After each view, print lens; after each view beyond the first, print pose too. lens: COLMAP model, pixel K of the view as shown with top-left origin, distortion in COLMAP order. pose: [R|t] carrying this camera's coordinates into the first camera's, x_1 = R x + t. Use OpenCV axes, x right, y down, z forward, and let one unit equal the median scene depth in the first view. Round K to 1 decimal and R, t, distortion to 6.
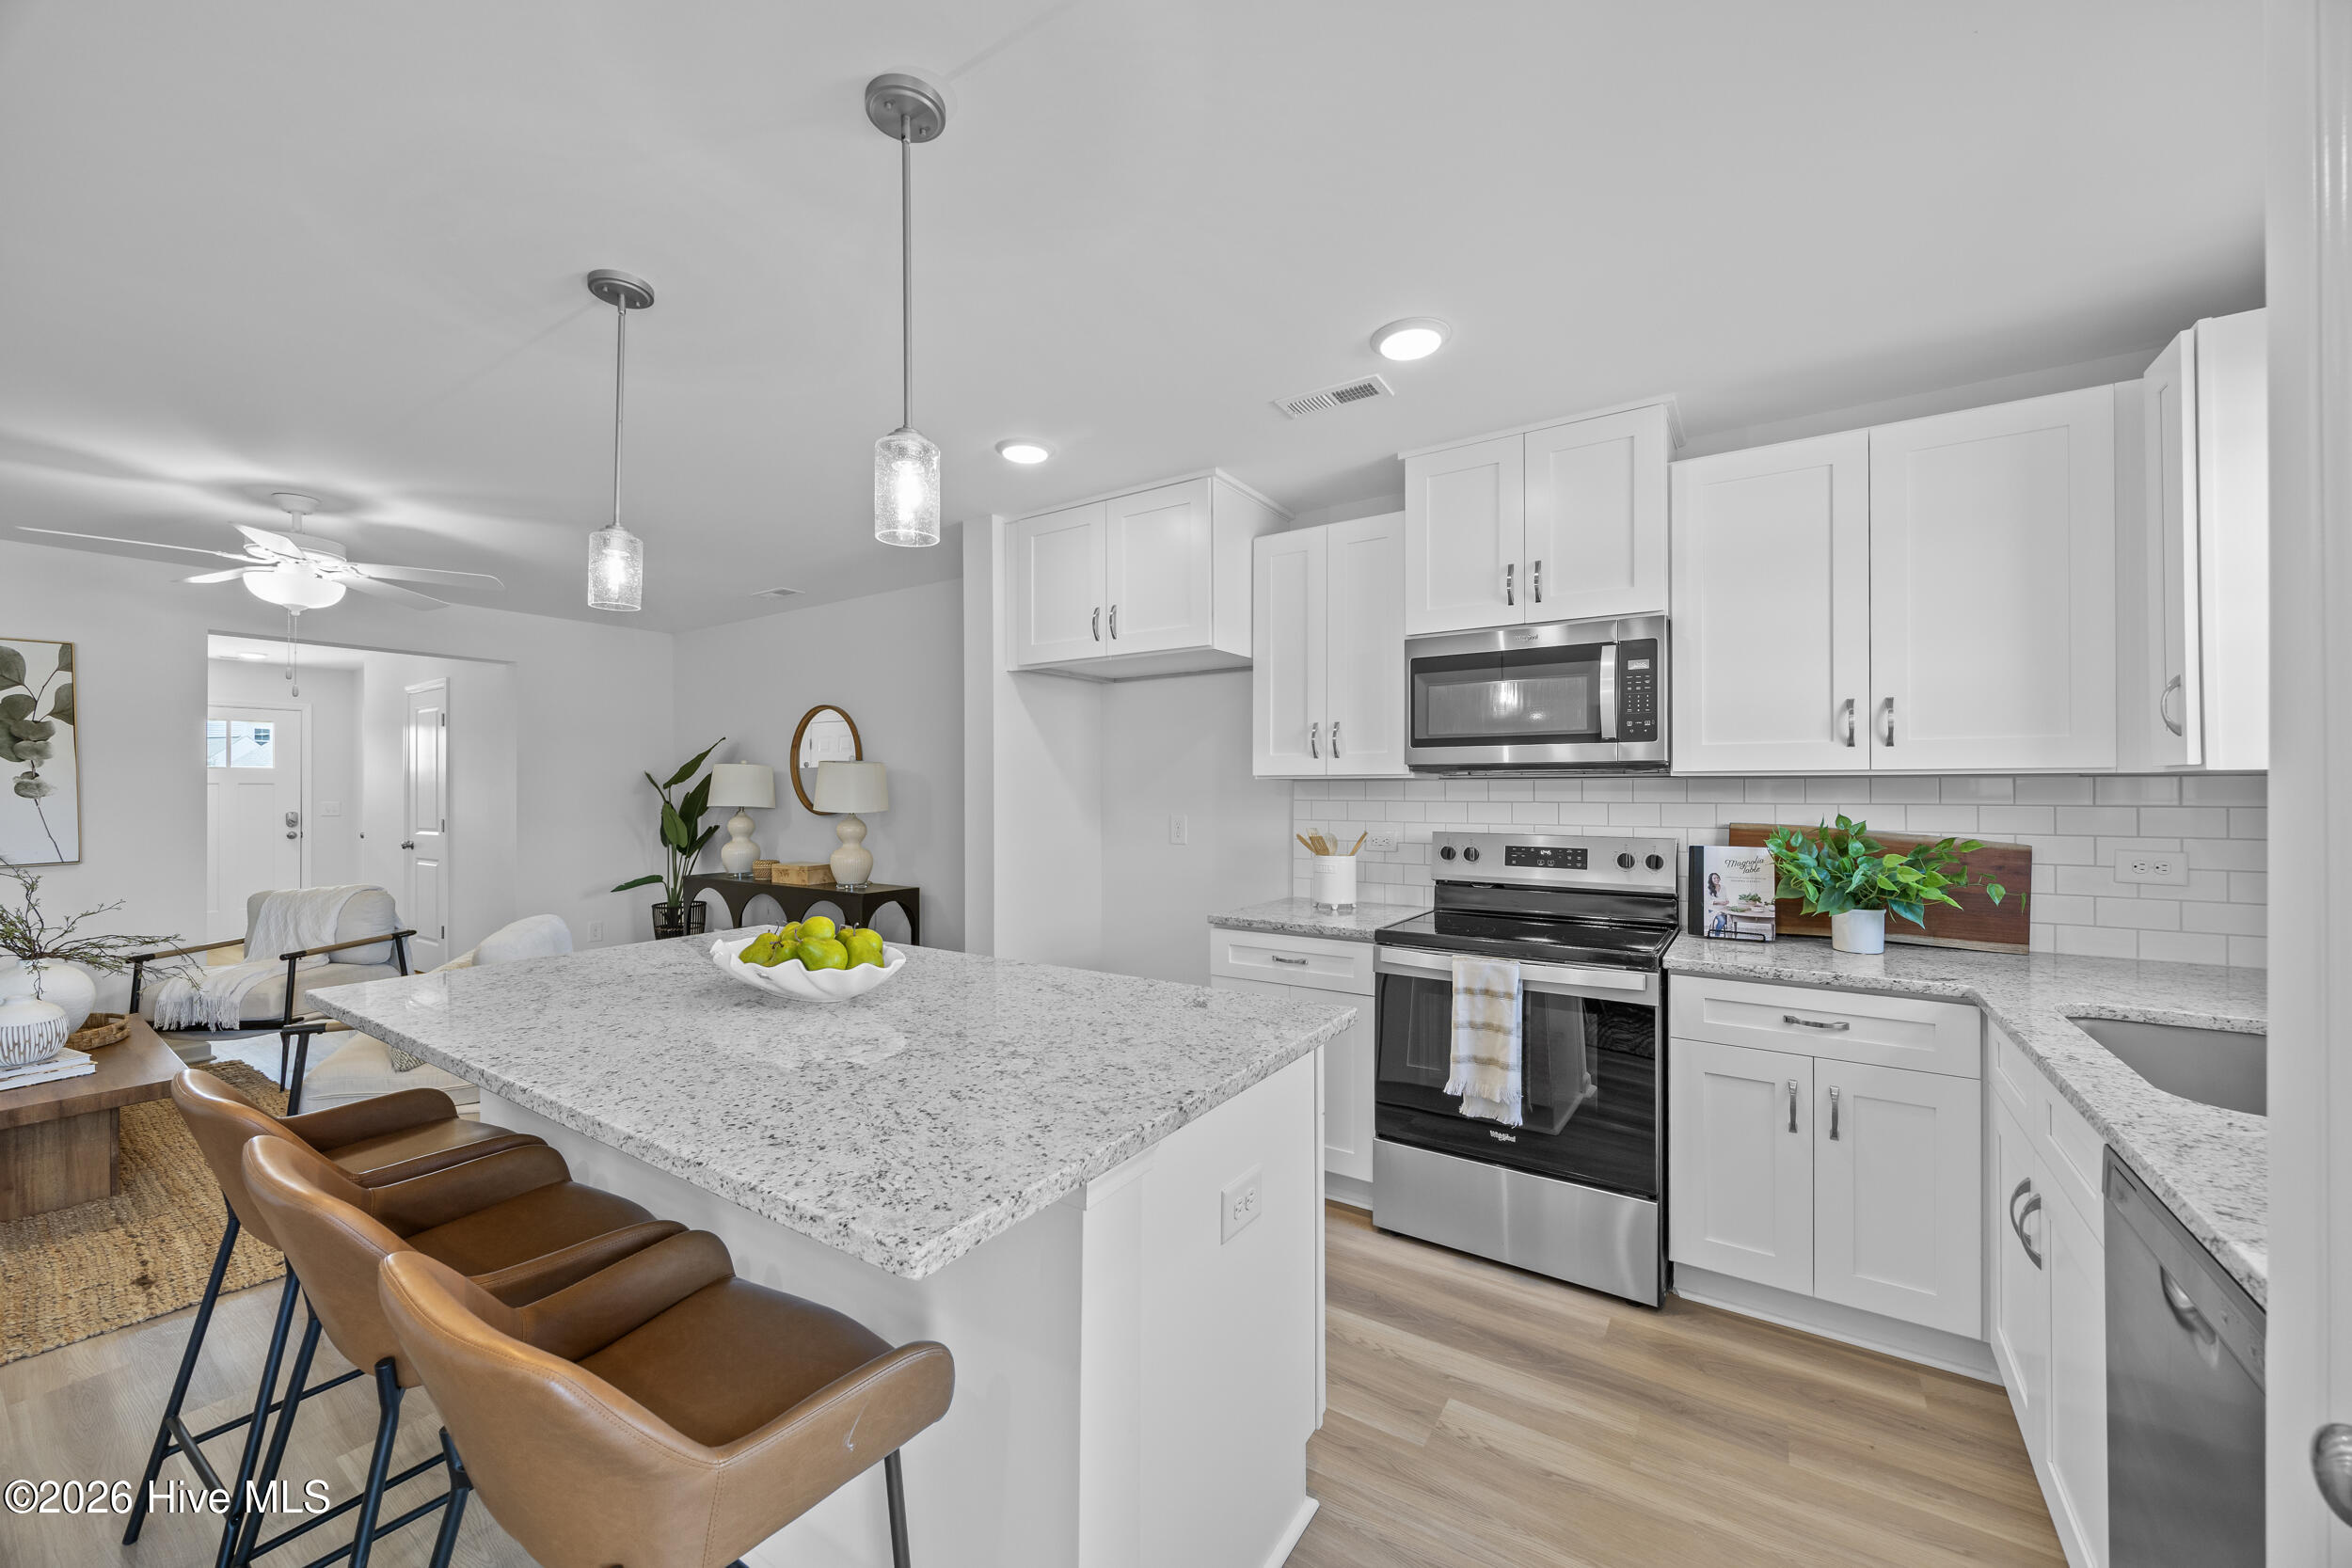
lens RADIAL K [[899.2, 0, 1179.4], [0, 899.2, 789.9], [0, 0, 1]] dist [0.003919, -0.000038]
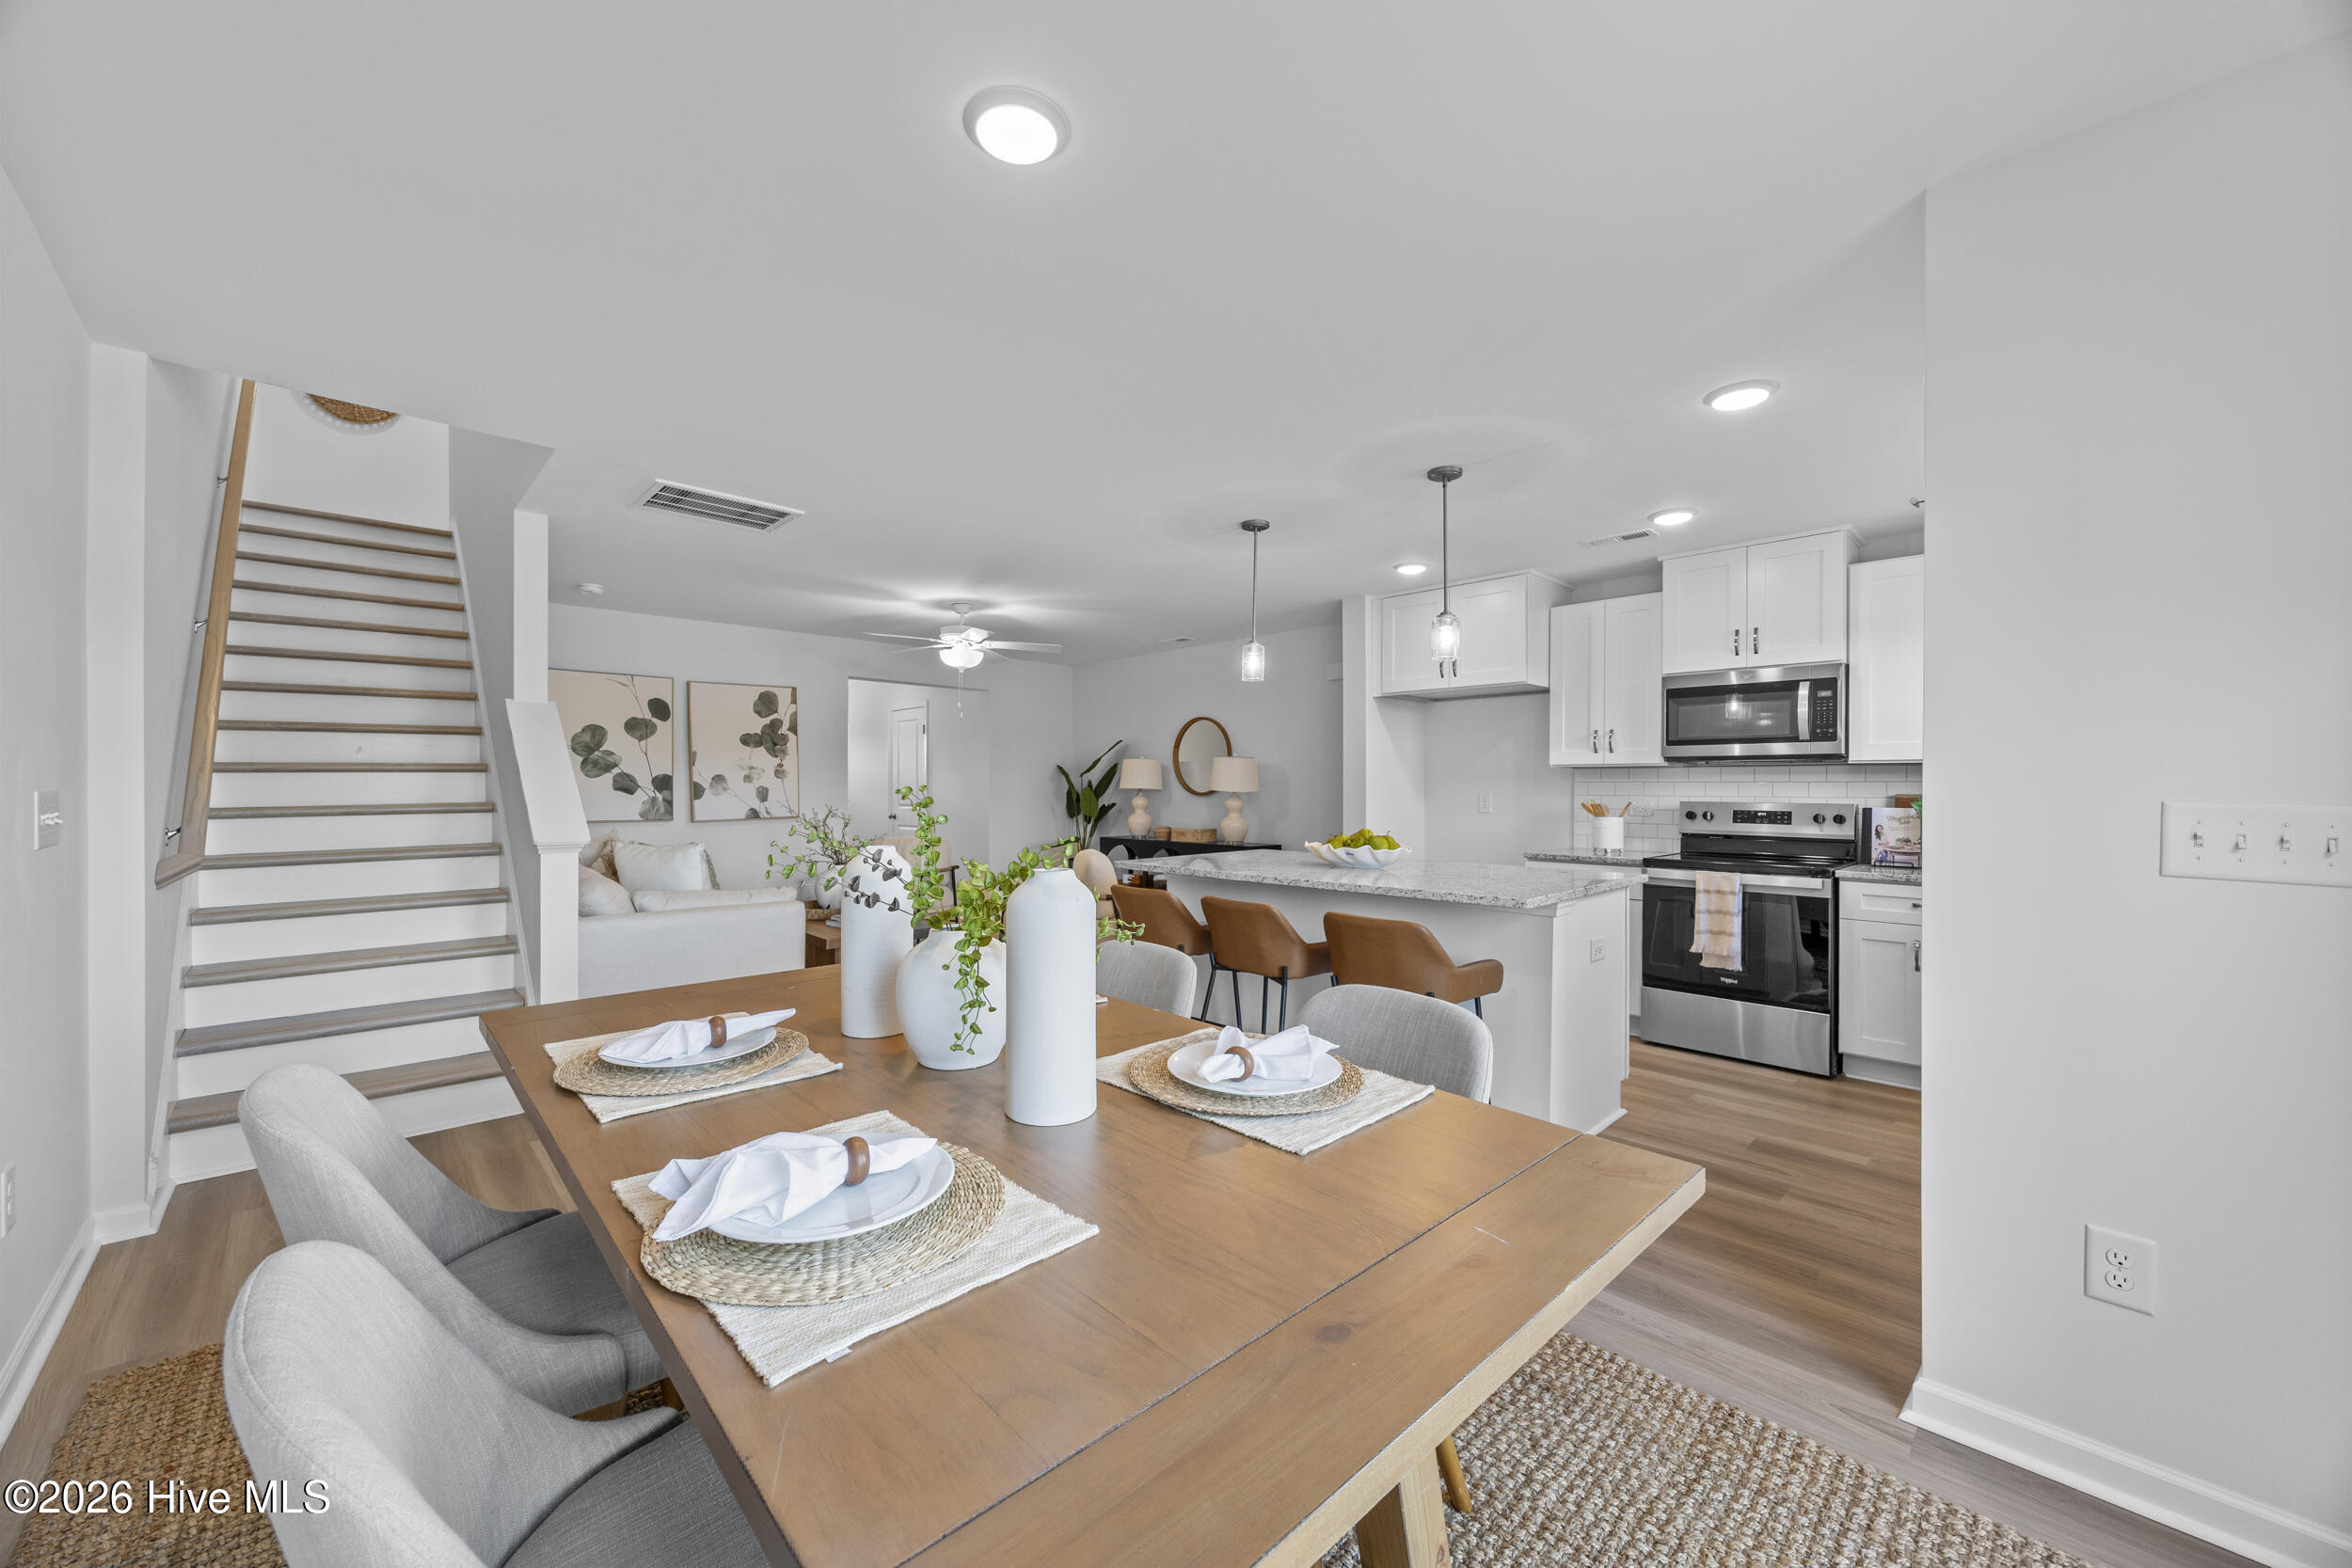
lens RADIAL K [[899.2, 0, 1179.8], [0, 899.2, 784.3], [0, 0, 1]] dist [0.003919, -0.000038]
pose [[0.976690, 0.004722, -0.214604, -0.226814], [-0.005699, 0.999976, -0.003935, 0.030148], [0.214580, 0.005066, 0.976693, -0.693528]]
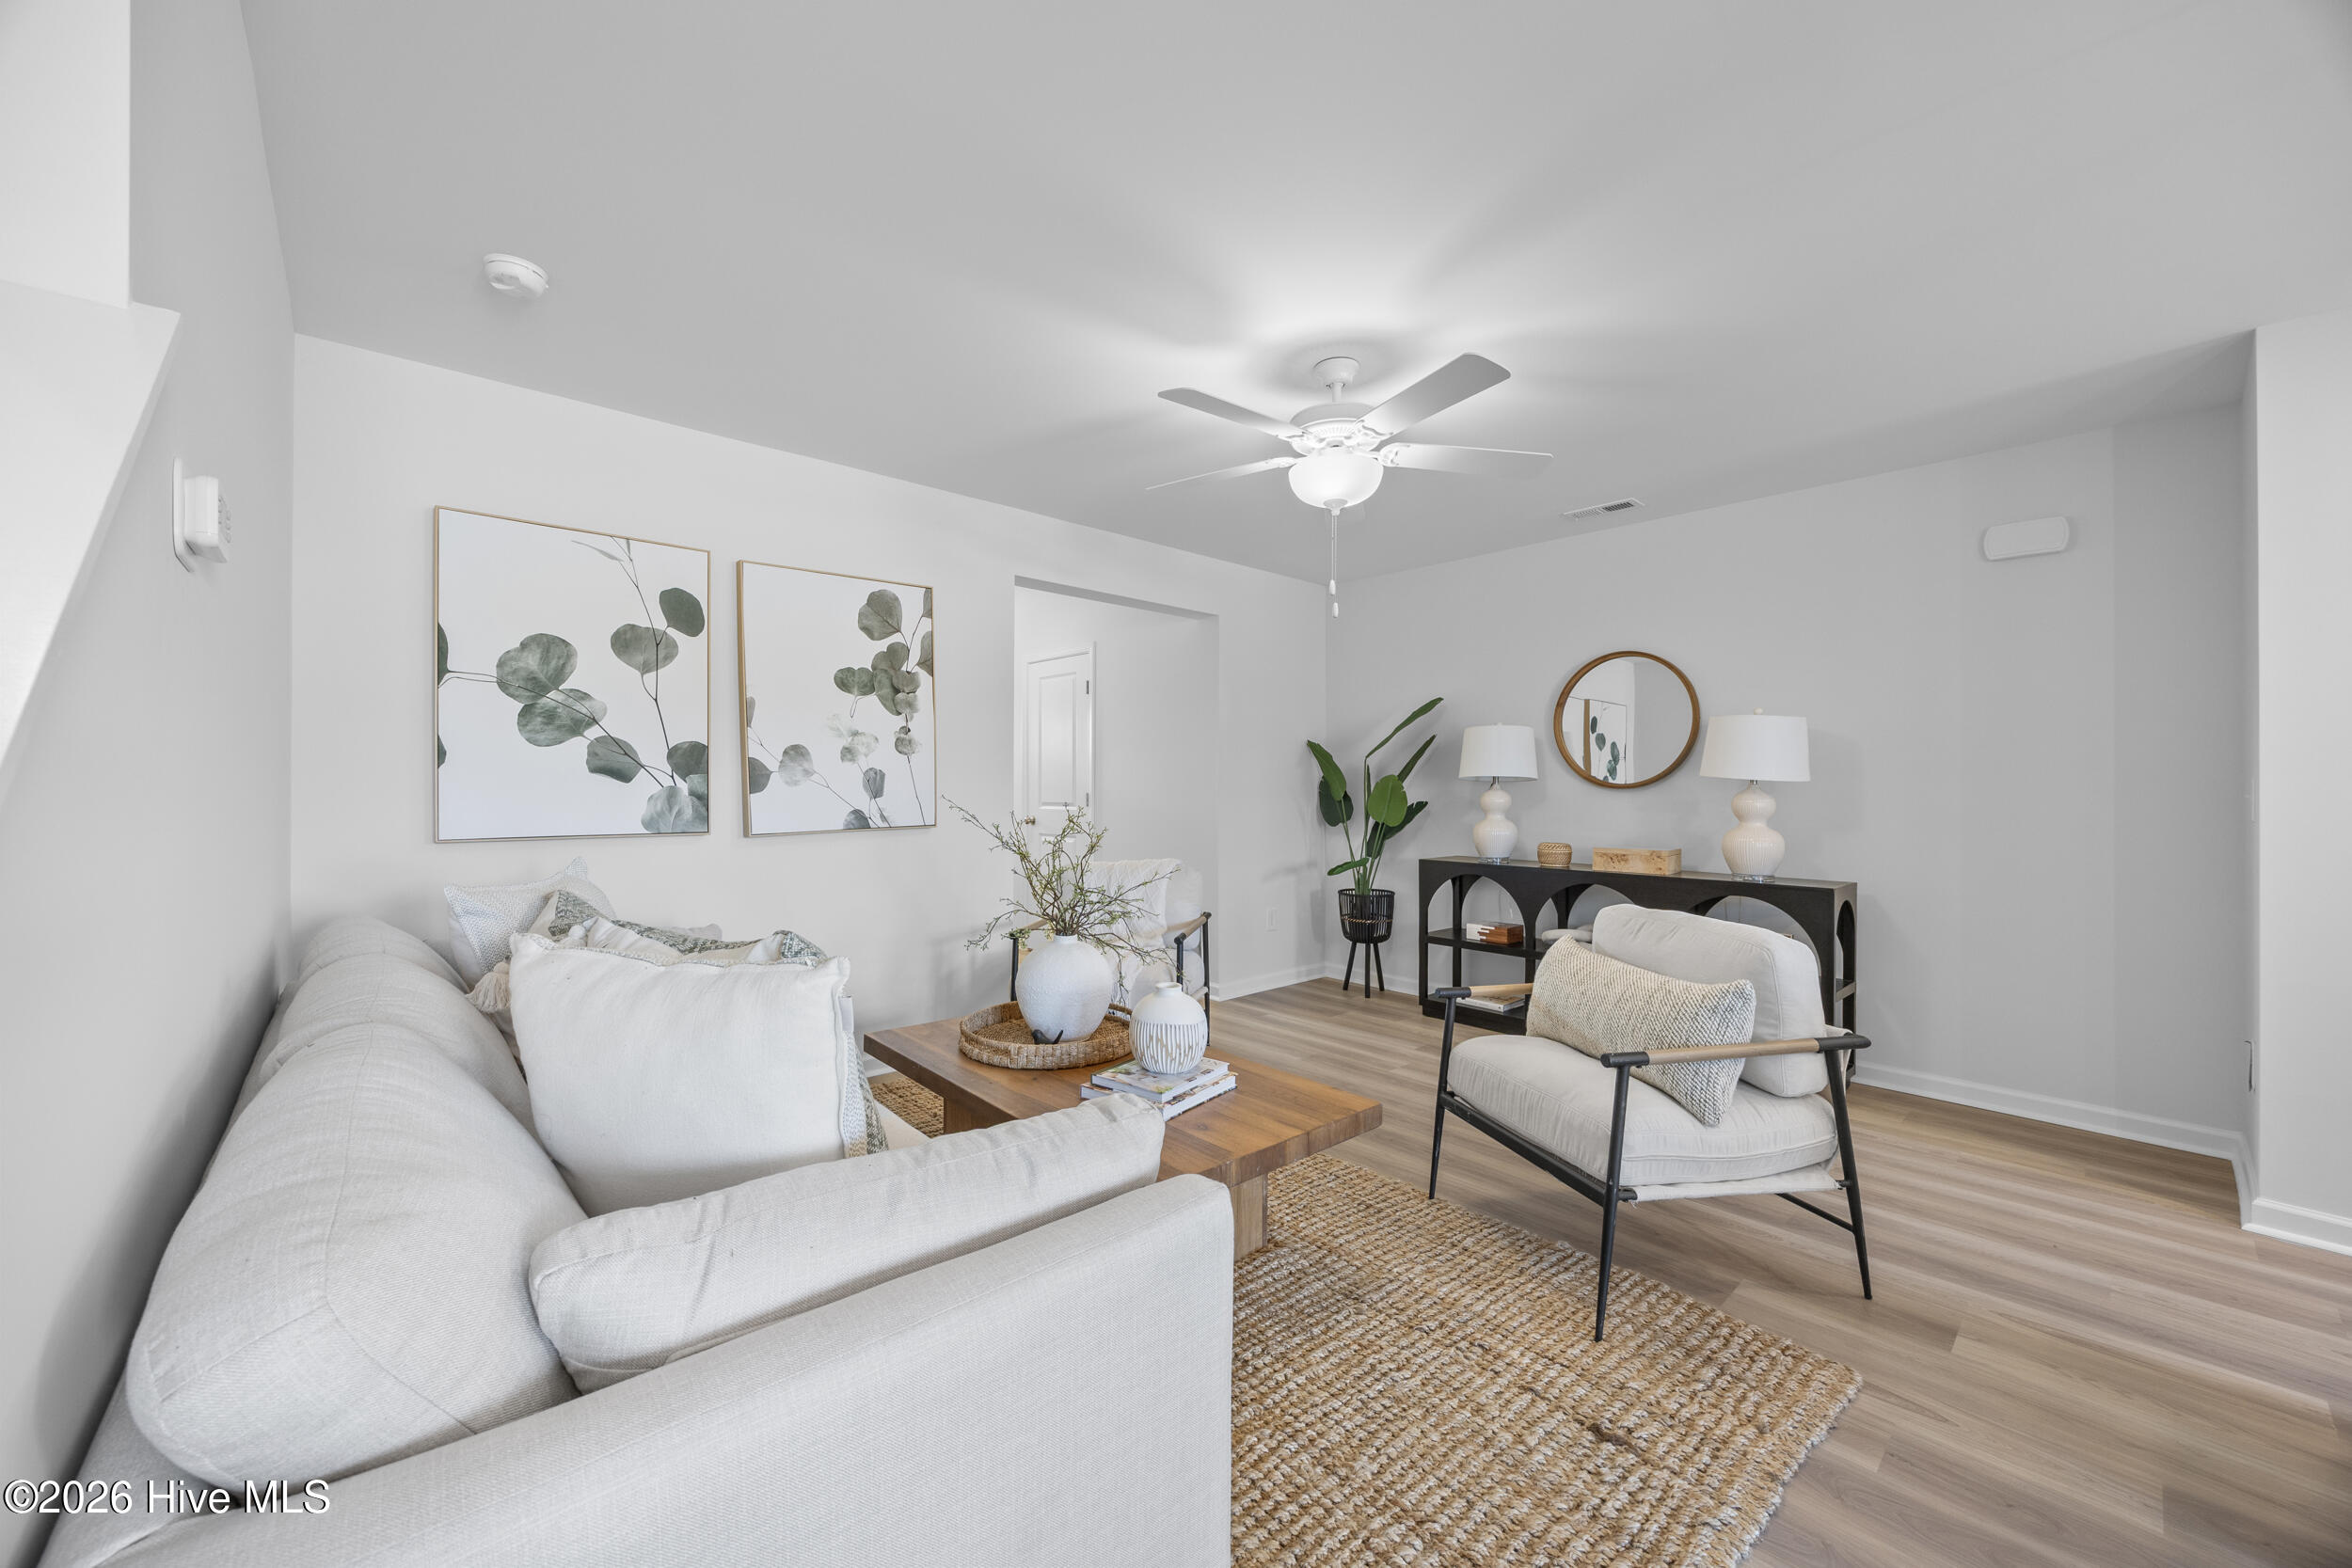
lens RADIAL K [[899.2, 0, 1182.5], [0, 899.2, 779.0], [0, 0, 1]] dist [0.003919, -0.000038]
pose [[0.976323, 0.005013, -0.216259, -1.099349], [-0.007147, 0.999933, -0.009088, 0.054700], [0.216199, 0.010418, 0.976294, 0.233562]]
